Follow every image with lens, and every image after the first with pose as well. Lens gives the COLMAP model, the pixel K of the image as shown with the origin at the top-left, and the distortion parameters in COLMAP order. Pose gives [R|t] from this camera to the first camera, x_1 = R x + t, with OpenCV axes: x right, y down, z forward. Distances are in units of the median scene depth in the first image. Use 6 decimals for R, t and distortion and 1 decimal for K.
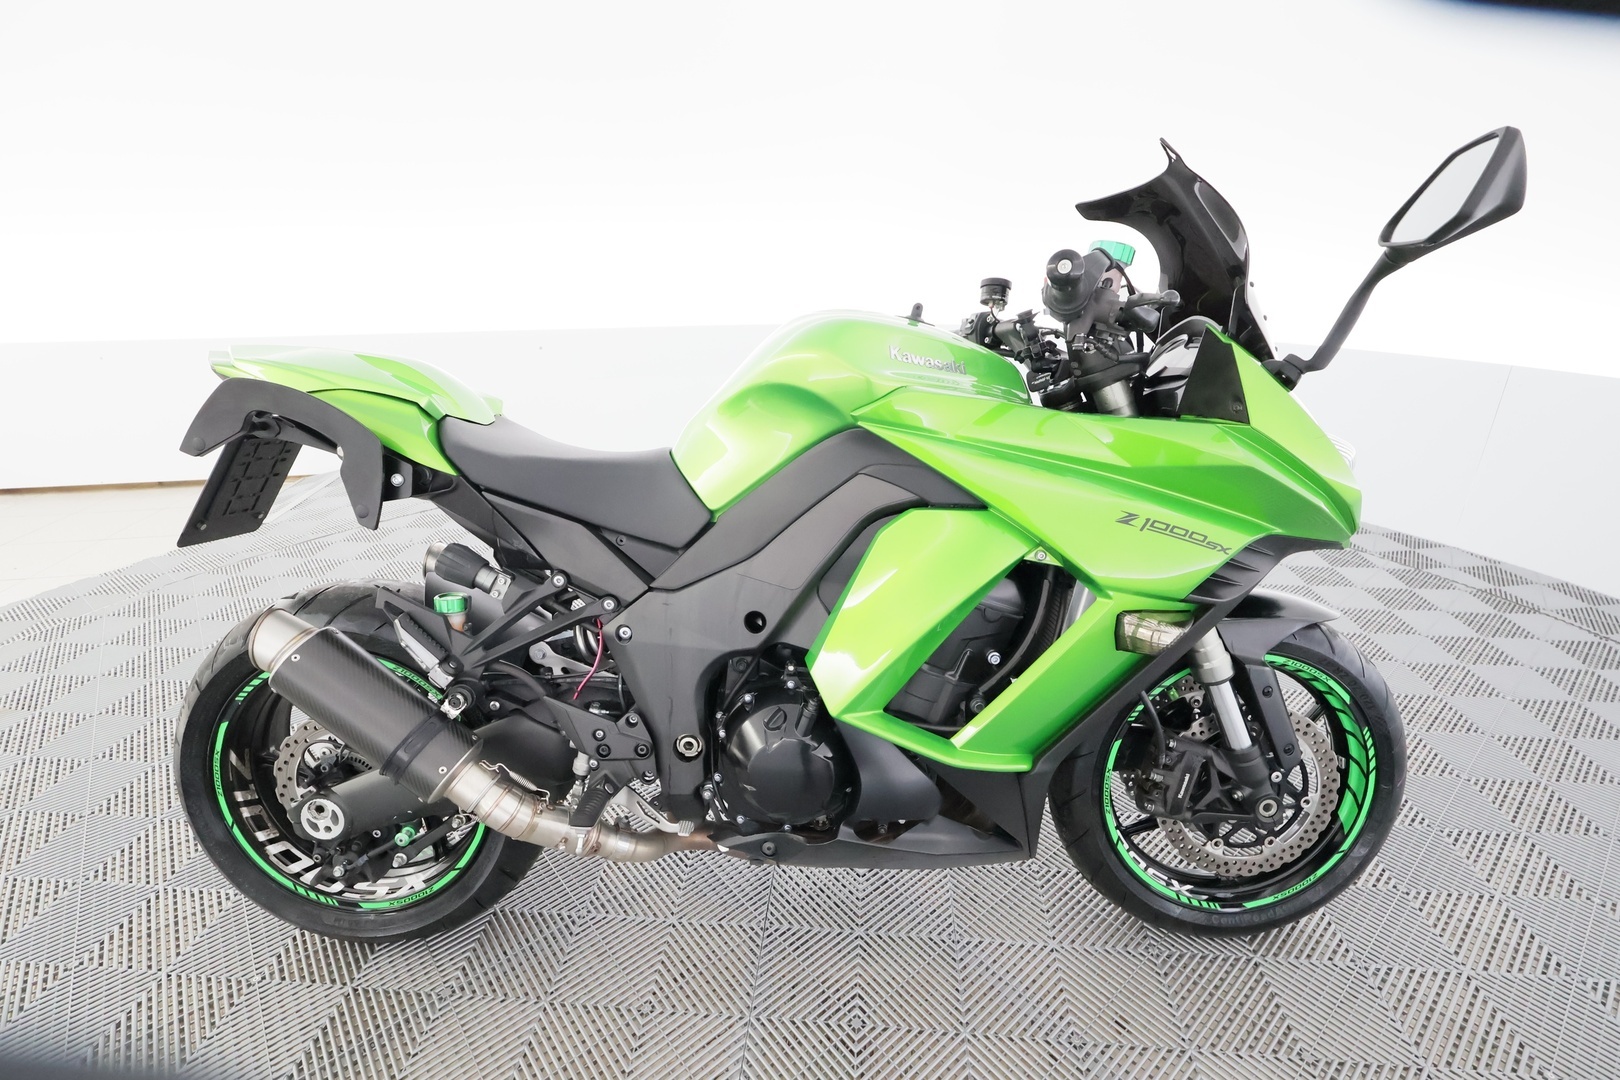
lens RADIAL K [[763.7, 0, 810.0], [0, 763.7, 540.0], [0, 0, 1]] dist [-0.000740, -0.000142]
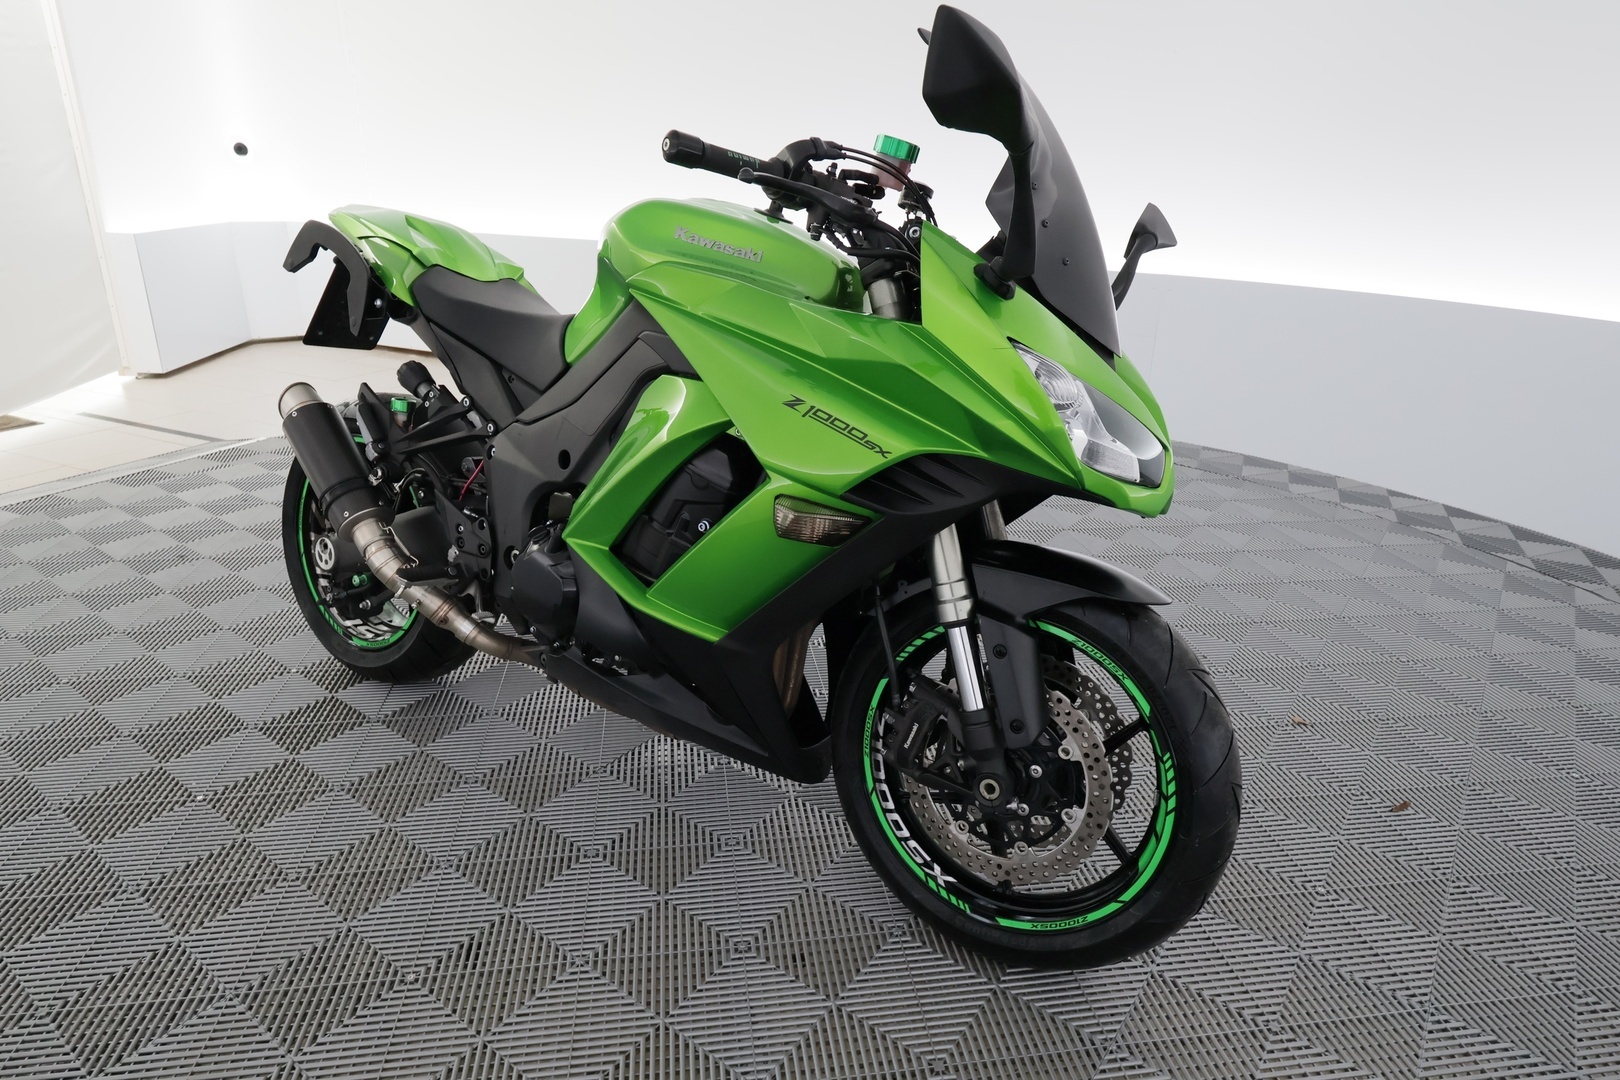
lens RADIAL K [[956.6, 0, 810.6], [0, 956.6, 521.4], [0, 0, 1]] dist [0.001593, 0.000855]
pose [[0.849357, 0.207780, -0.485202, 0.956842], [-0.226265, 0.973840, 0.020950, 0.083070], [0.476862, 0.091990, 0.874151, -0.082795]]
